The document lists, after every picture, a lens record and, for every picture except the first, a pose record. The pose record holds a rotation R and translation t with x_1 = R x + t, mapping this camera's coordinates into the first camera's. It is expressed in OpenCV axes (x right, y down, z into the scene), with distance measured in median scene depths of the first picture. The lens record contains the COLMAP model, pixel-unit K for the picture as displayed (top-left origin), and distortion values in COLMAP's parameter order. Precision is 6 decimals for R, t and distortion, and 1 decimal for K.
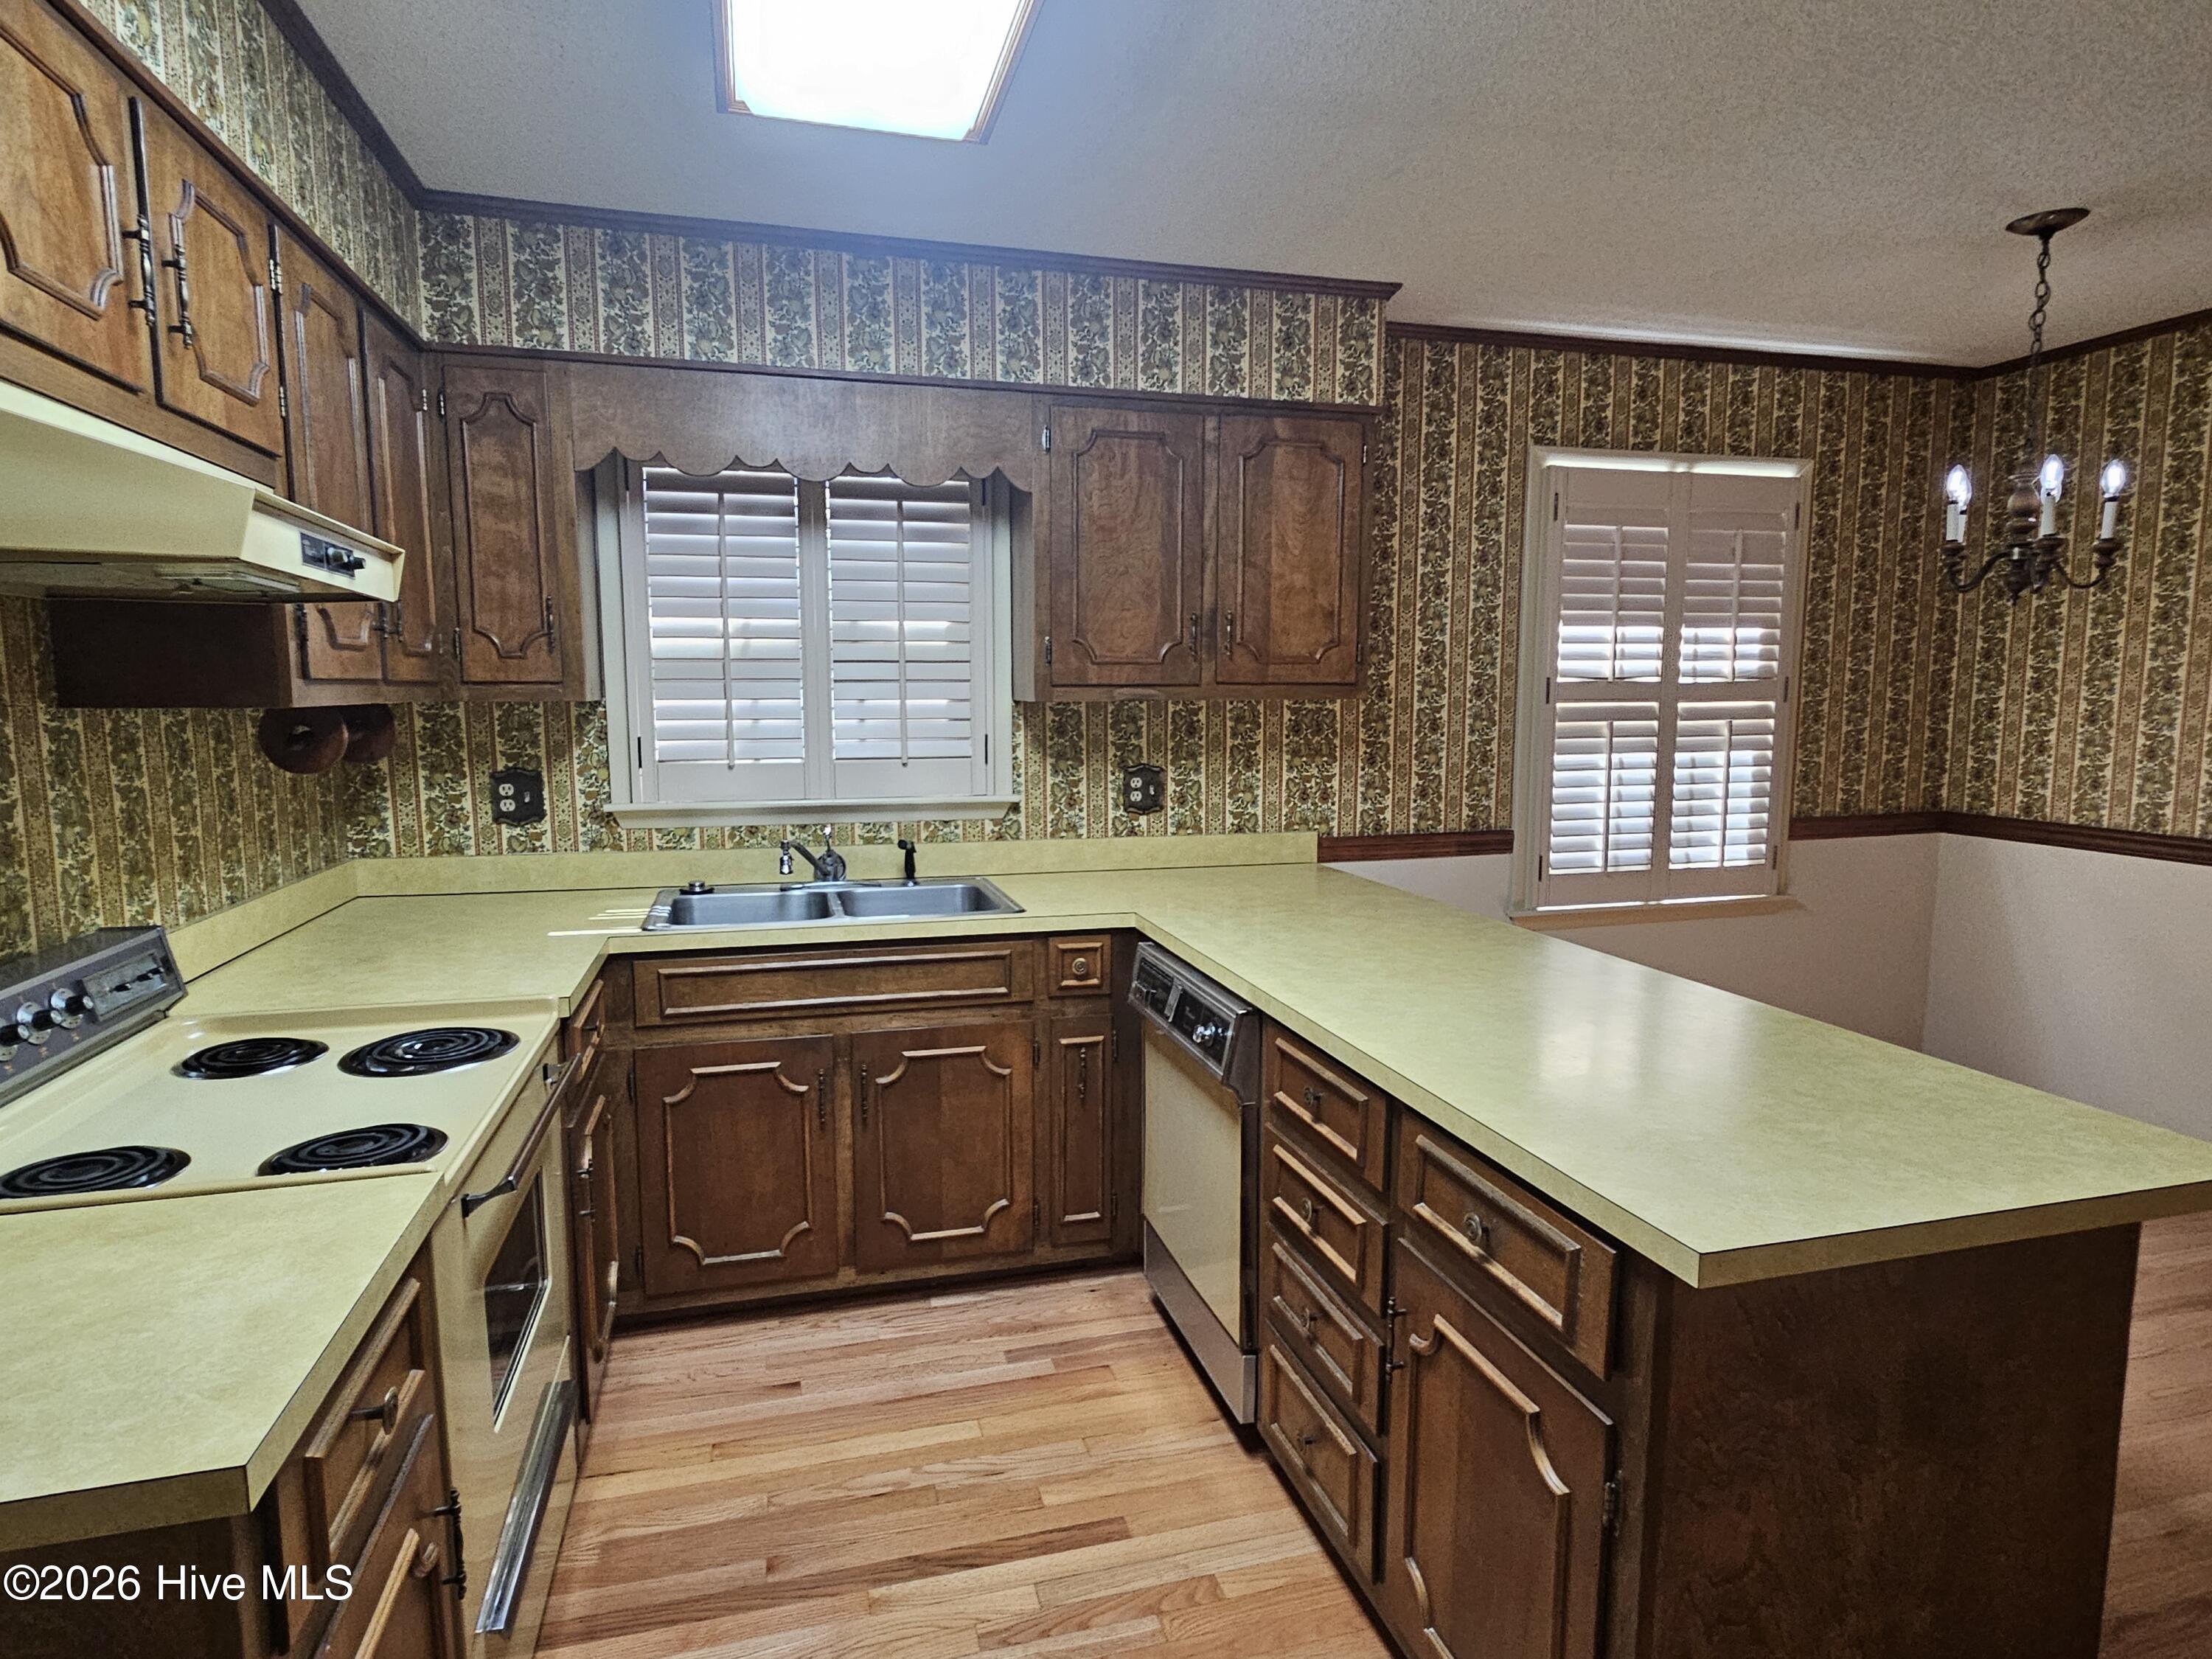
lens RADIAL K [[1224.0, 0, 1106.0], [0, 1224.0, 829.5], [0, 0, 1]] dist [0.001494, 0.000695]
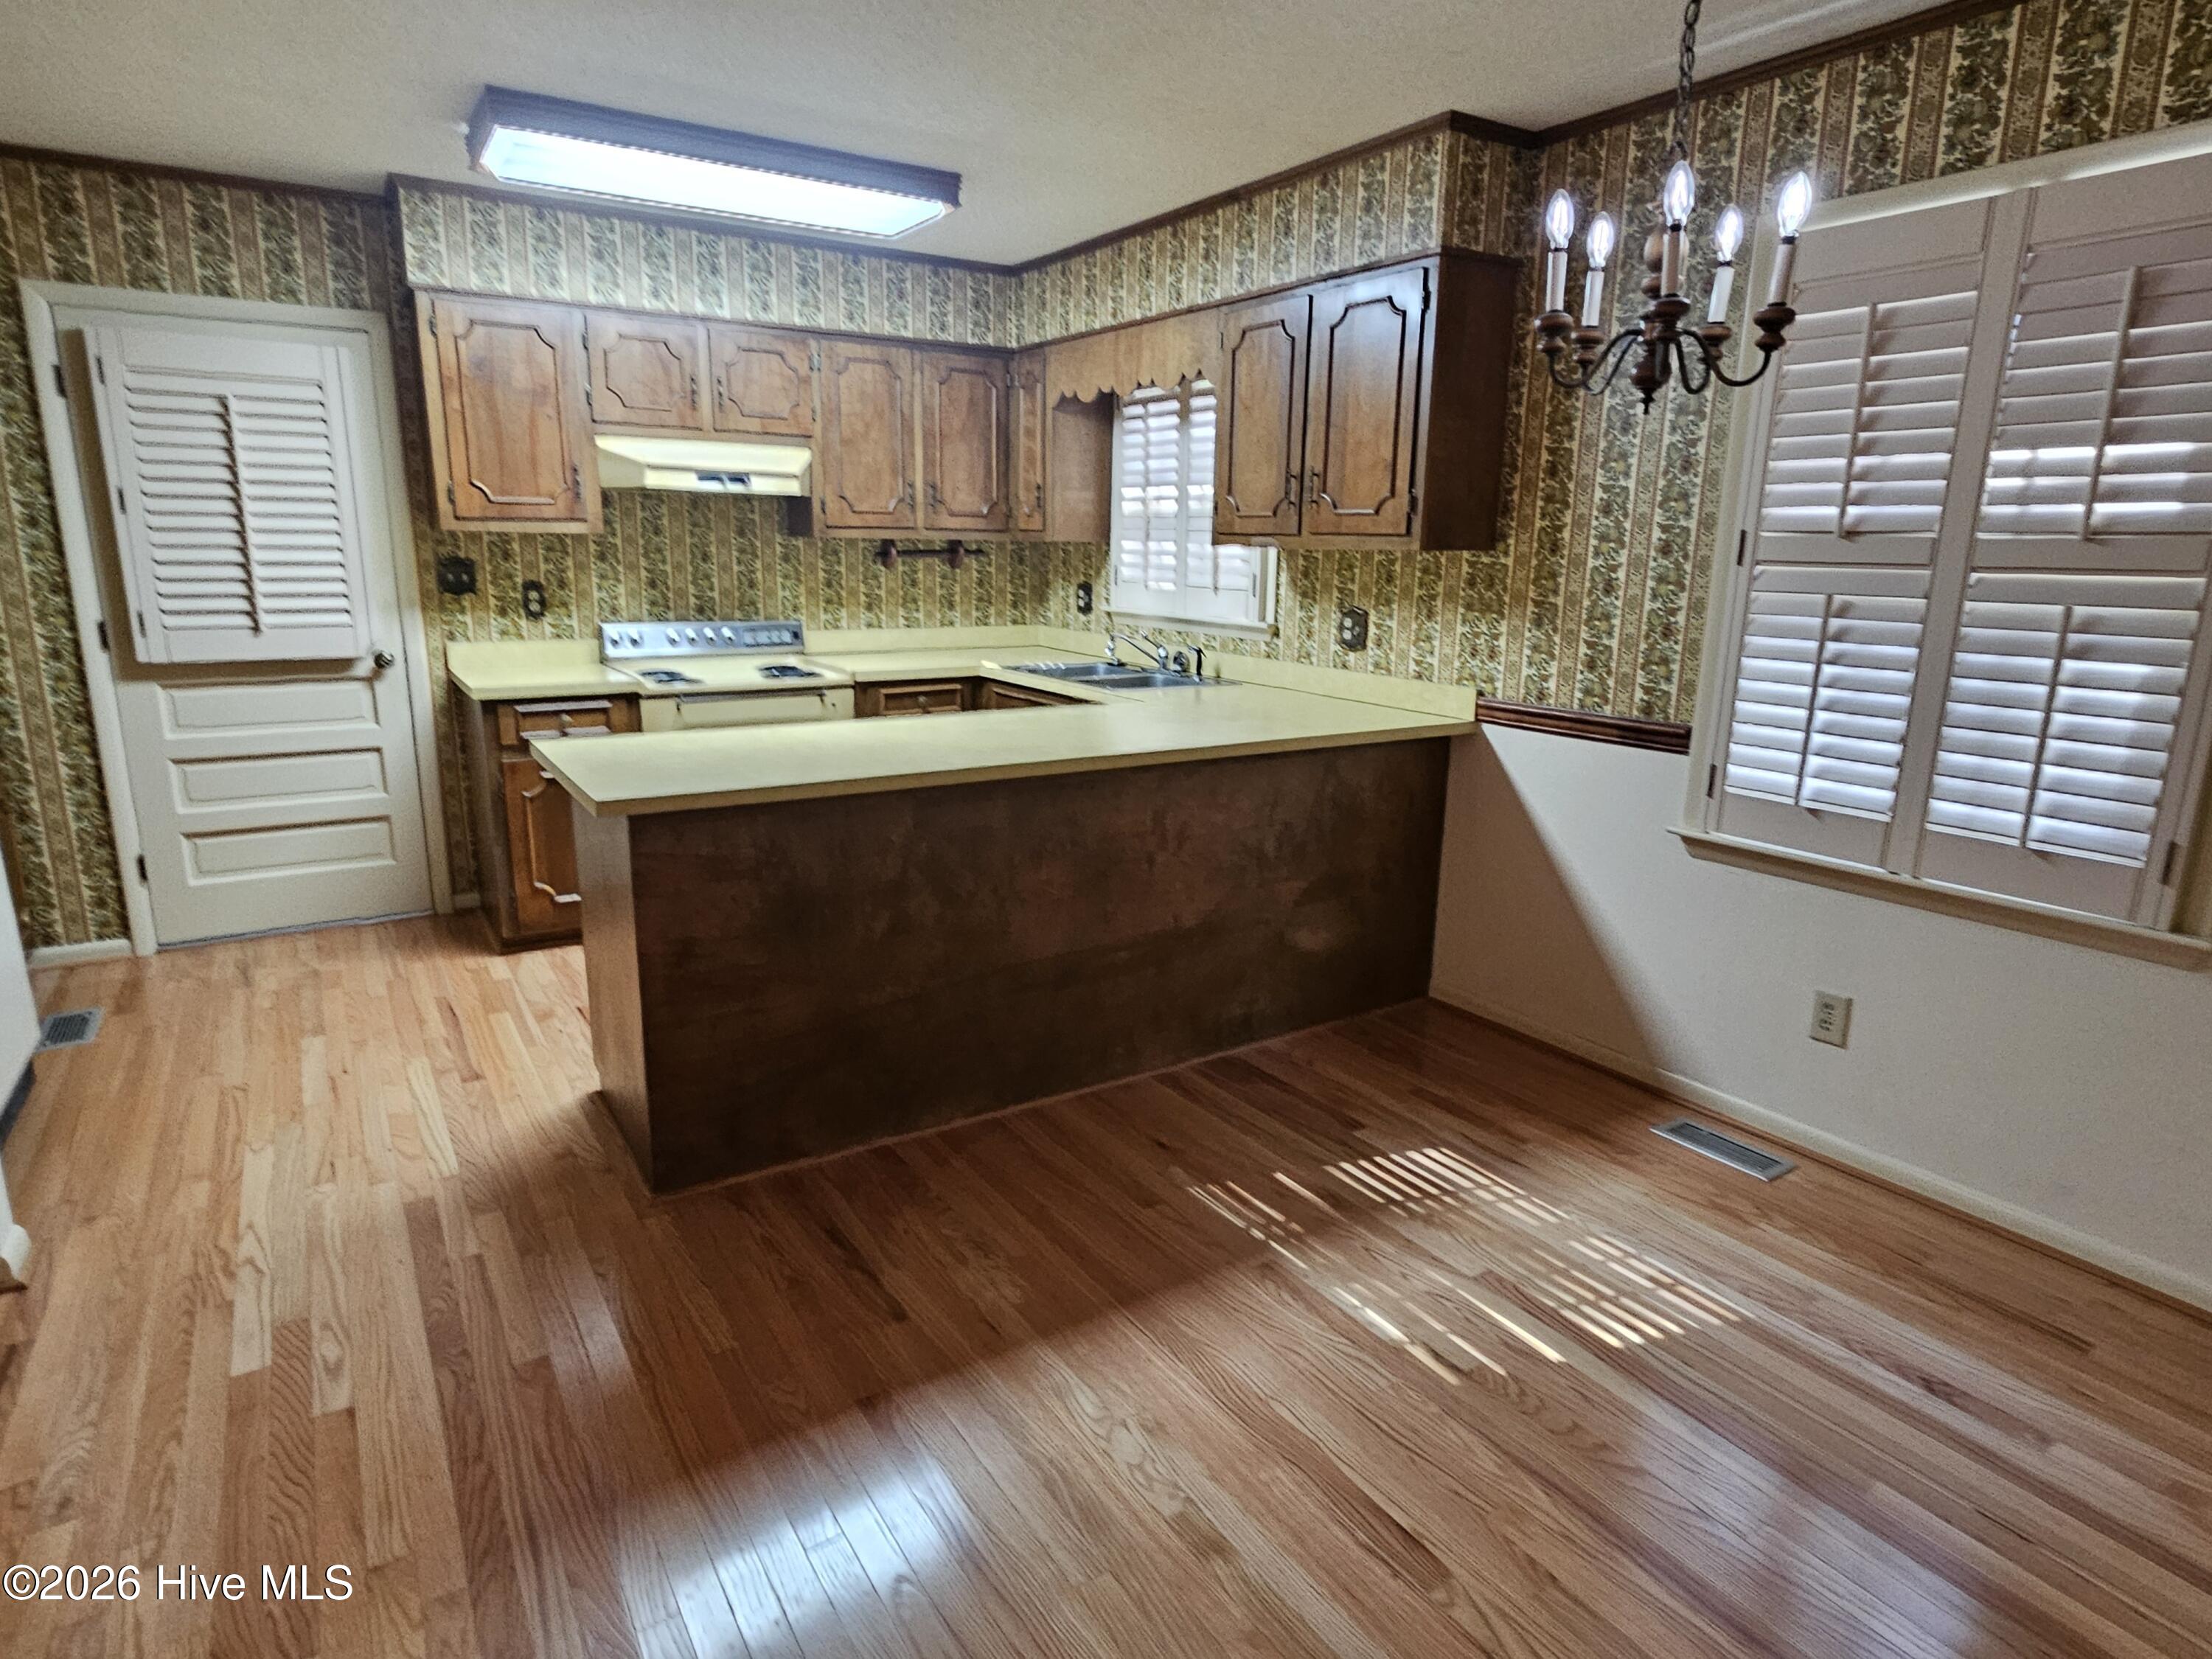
lens RADIAL K [[1212.2, 0, 1090.8], [0, 1212.2, 822.9], [0, 0, 1]] dist [-0.002961, -0.000013]
pose [[0.298714, 0.224557, -0.927547, 1.114623], [-0.127138, 0.972623, 0.194526, -0.048791], [0.945836, 0.059818, 0.319086, 0.444632]]
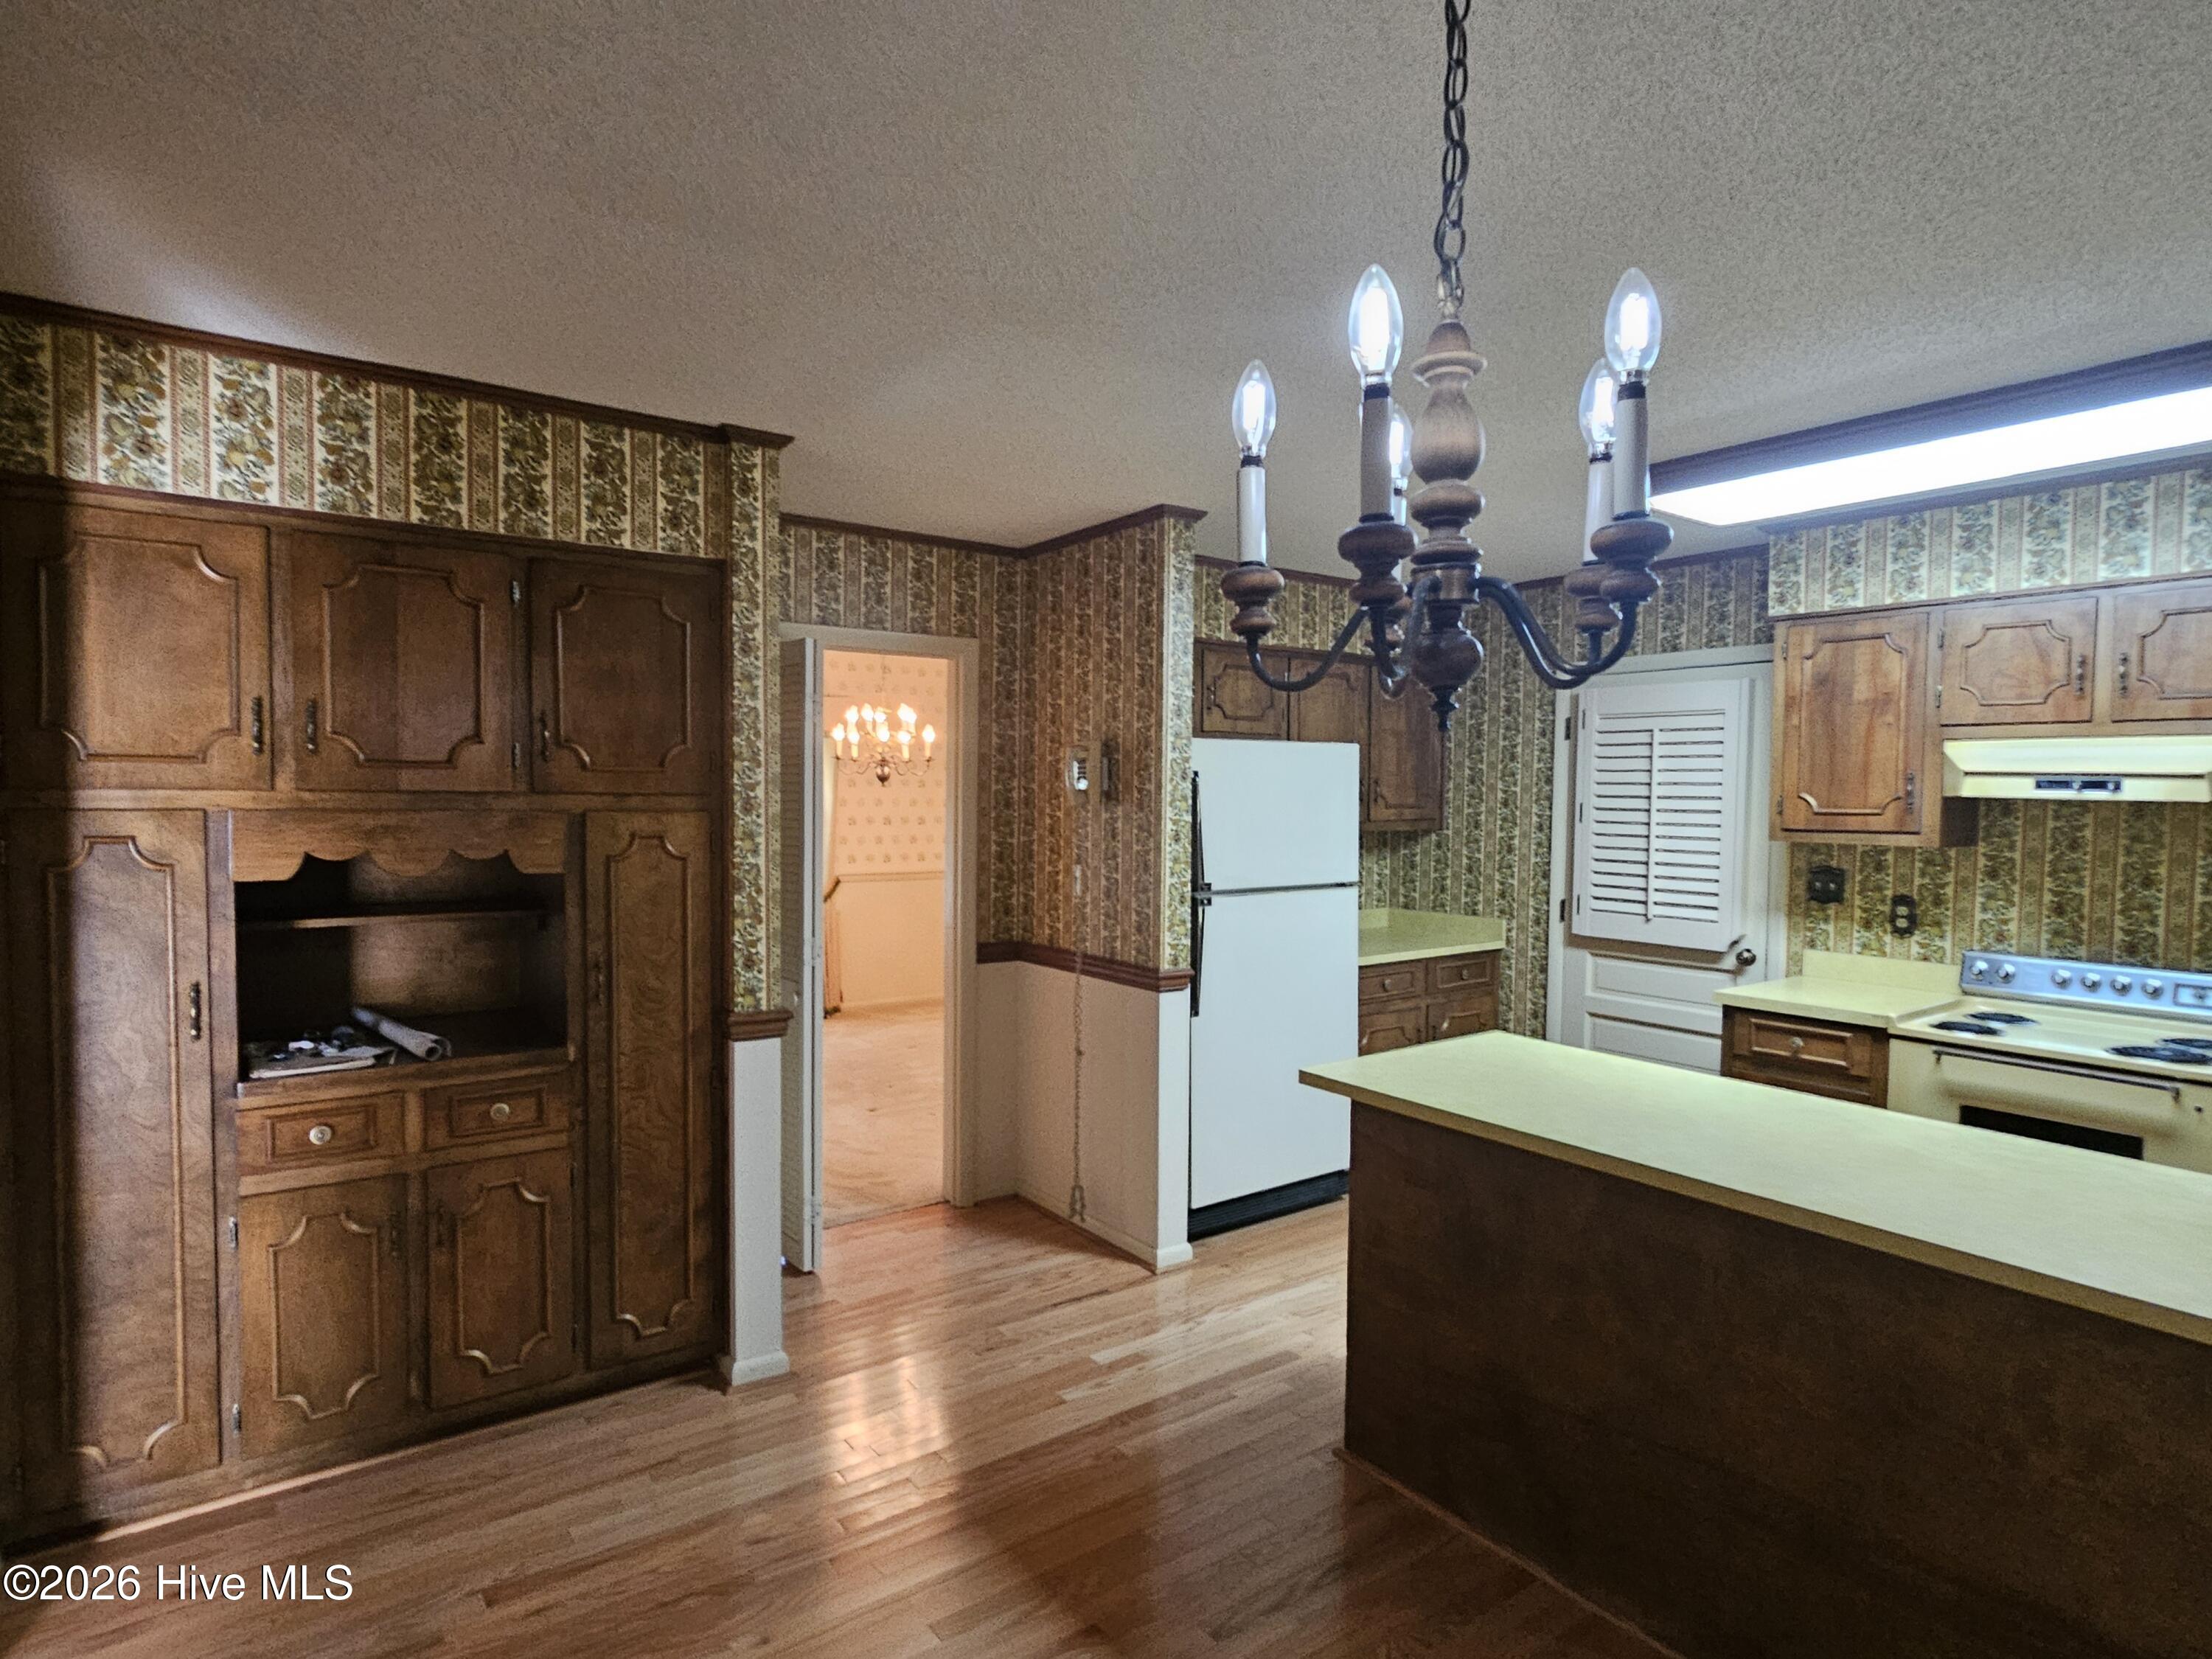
lens RADIAL K [[1205.4, 0, 1111.0], [0, 1205.4, 837.4], [0, 0, 1]] dist [0.003433, -0.000795]
pose [[-0.931440, 0.008788, -0.363789, 0.811756], [-0.048502, 0.987790, 0.148046, -0.171731], [0.360648, 0.155541, -0.919641, 1.109218]]
